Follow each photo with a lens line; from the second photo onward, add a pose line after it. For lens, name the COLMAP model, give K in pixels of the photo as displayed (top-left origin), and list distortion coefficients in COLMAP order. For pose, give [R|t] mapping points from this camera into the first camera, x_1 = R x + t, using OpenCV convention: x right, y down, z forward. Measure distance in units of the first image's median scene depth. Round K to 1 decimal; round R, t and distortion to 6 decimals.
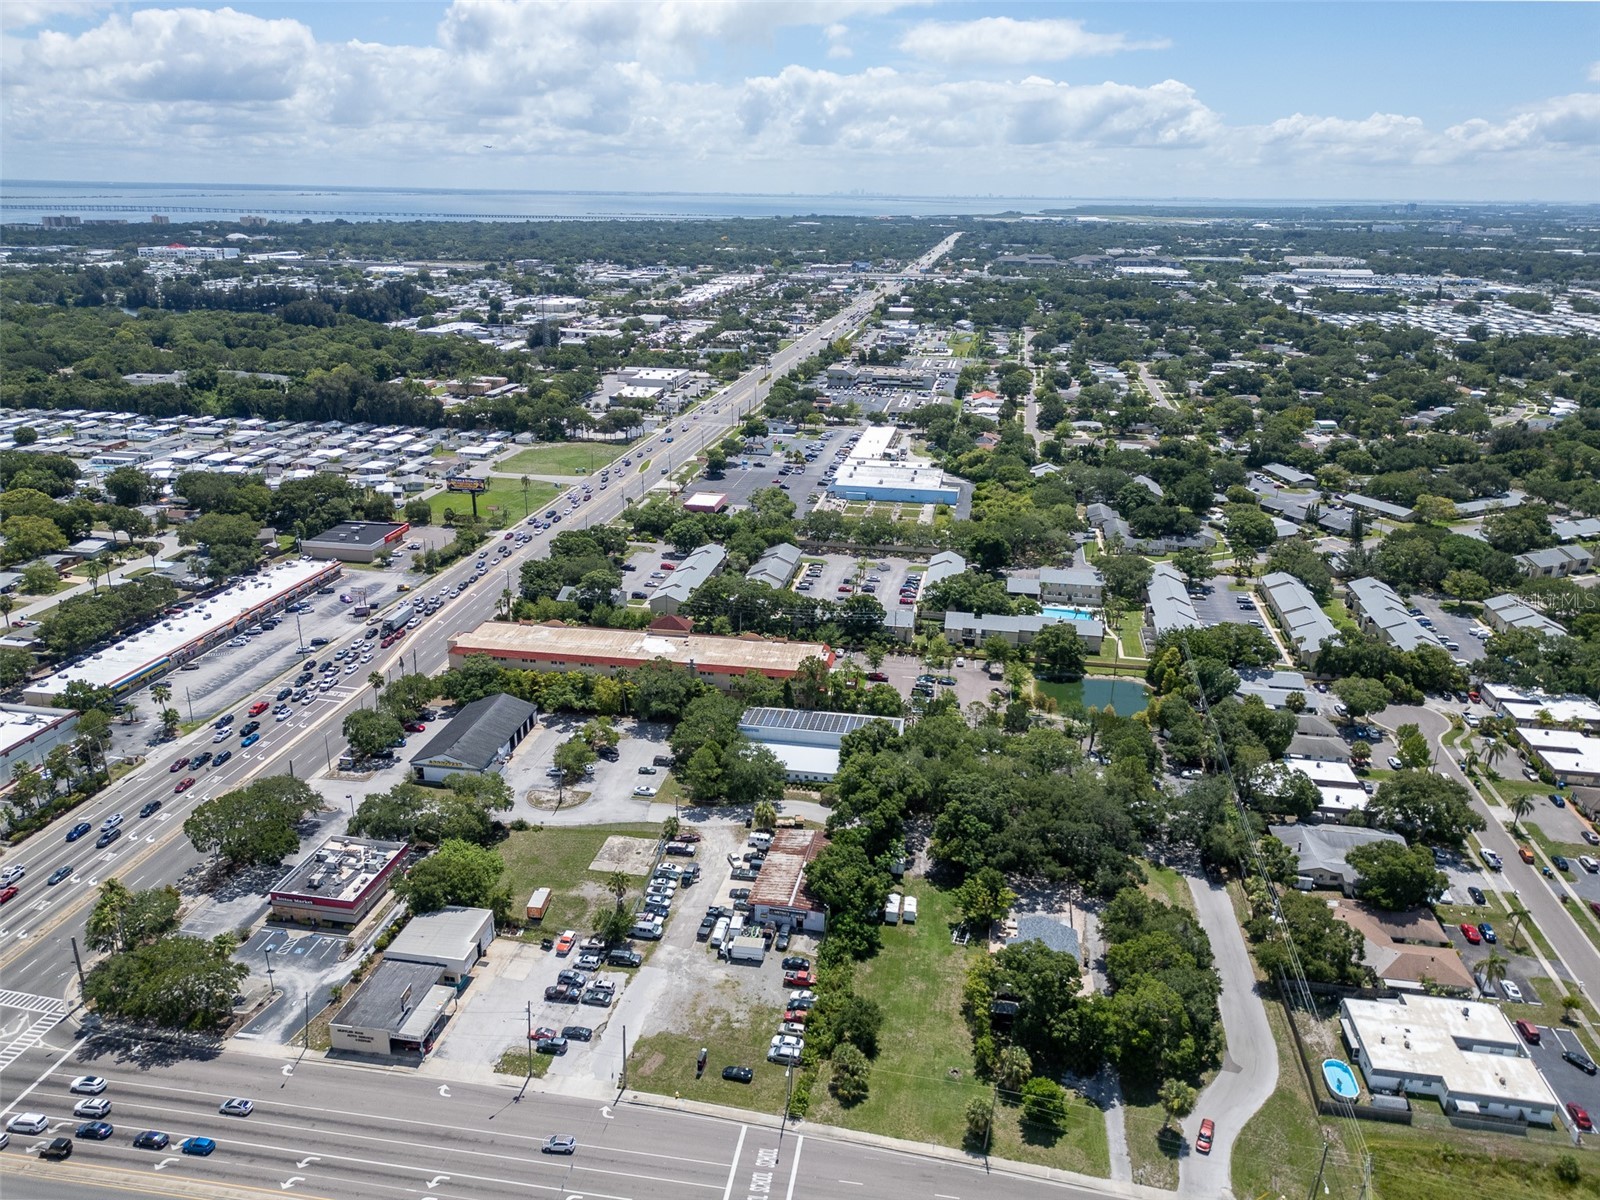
lens RADIAL K [[1128.5, 0, 800.0], [0, 1128.5, 600.0], [0, 0, 1]] dist [0.061690, -0.087318]
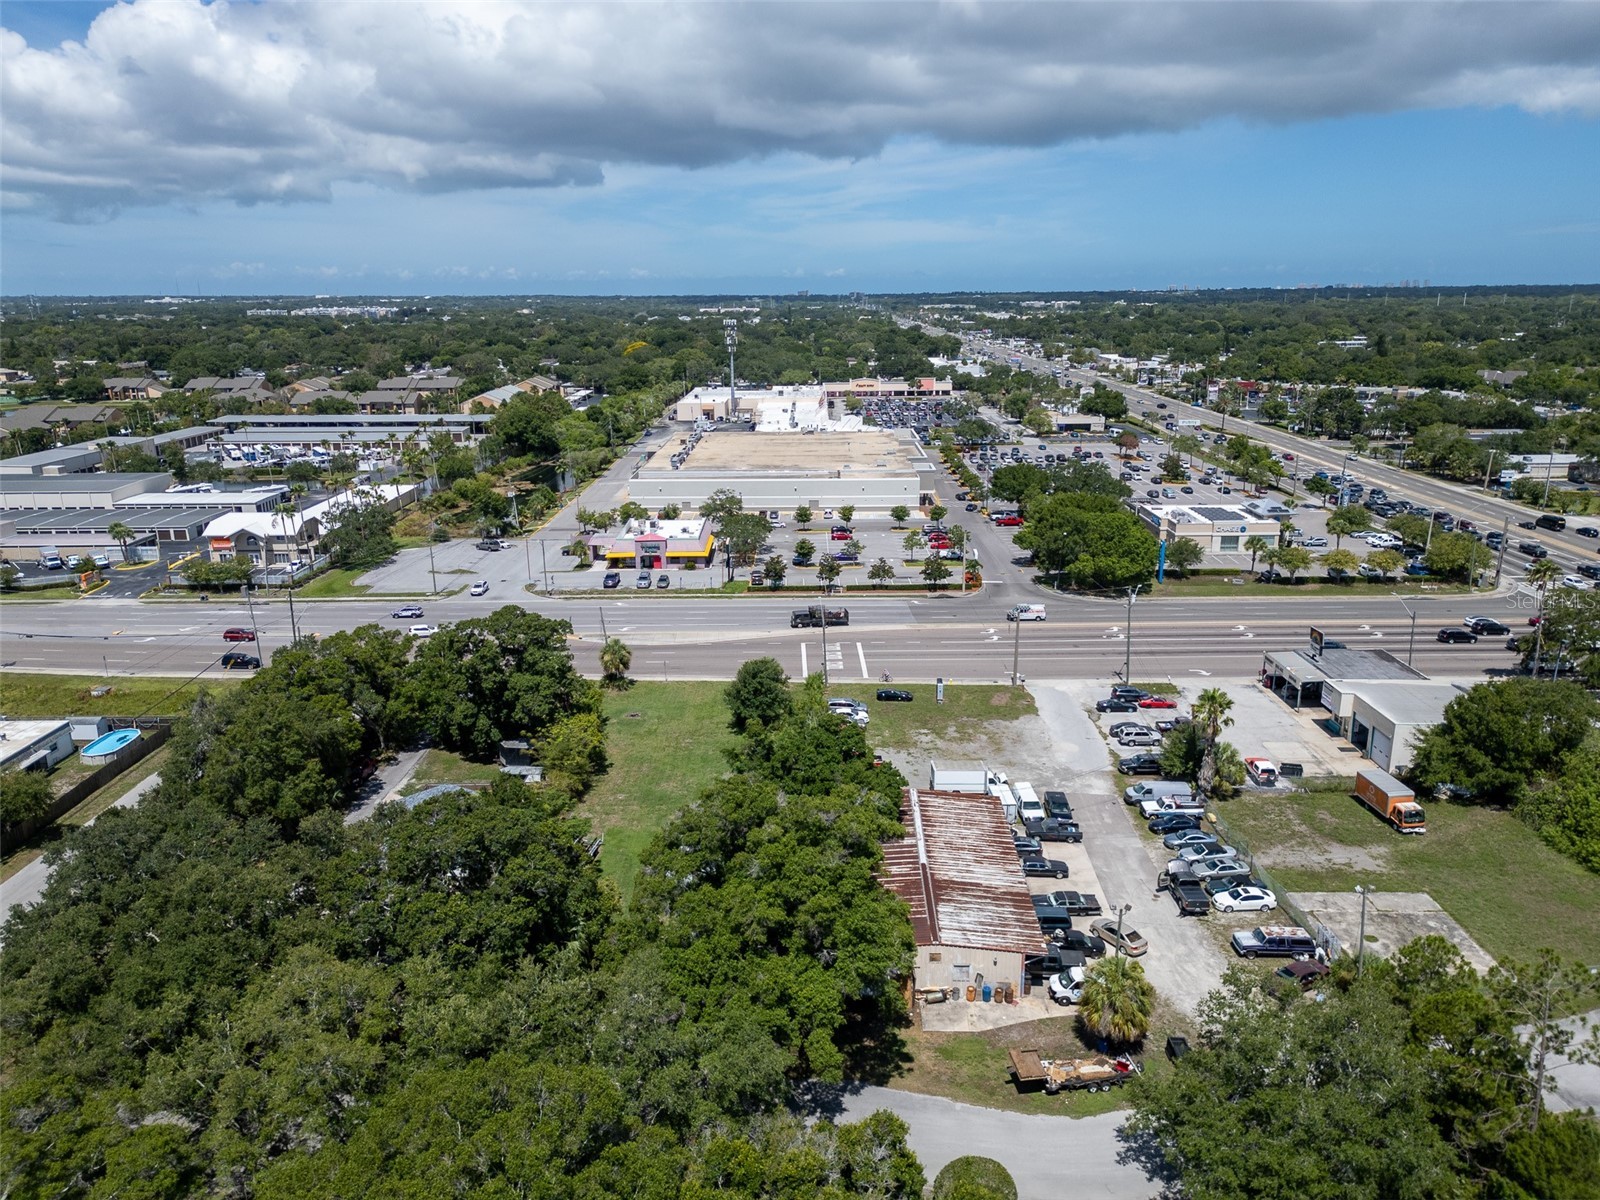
lens RADIAL K [[1111.5, 0, 800.0], [0, 1111.5, 600.0], [0, 0, 1]] dist [0.070766, -0.075707]
pose [[-0.986260, 0.042360, -0.159677, 0.125676], [-0.057656, 0.817529, 0.572994, -0.096545], [0.154812, 0.574328, -0.803854, 1.414076]]
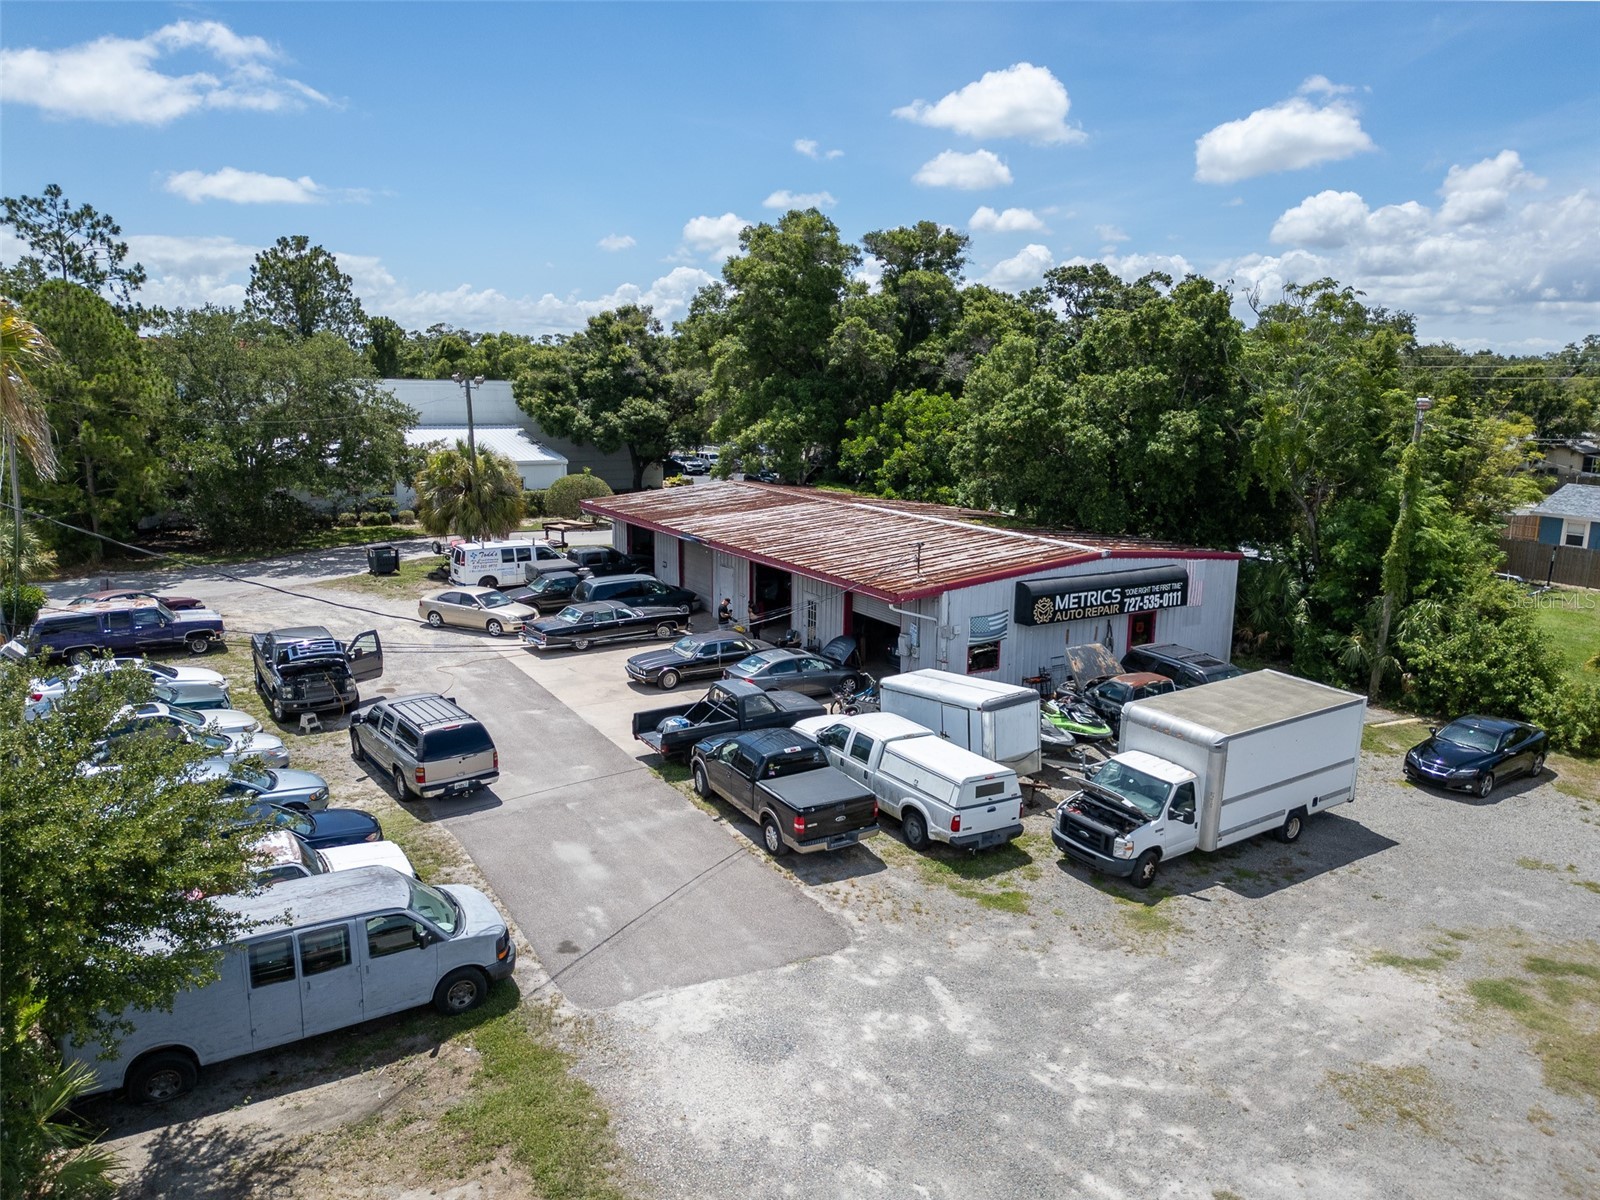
lens RADIAL K [[1125.2, 0, 800.0], [0, 1125.2, 600.0], [0, 0, 1]] dist [0.081149, -0.082172]
pose [[0.731168, -0.135485, 0.668608, -0.169434], [0.226650, 0.972653, -0.050761, 0.287711], [-0.643446, 0.188655, 0.741880, 0.941665]]
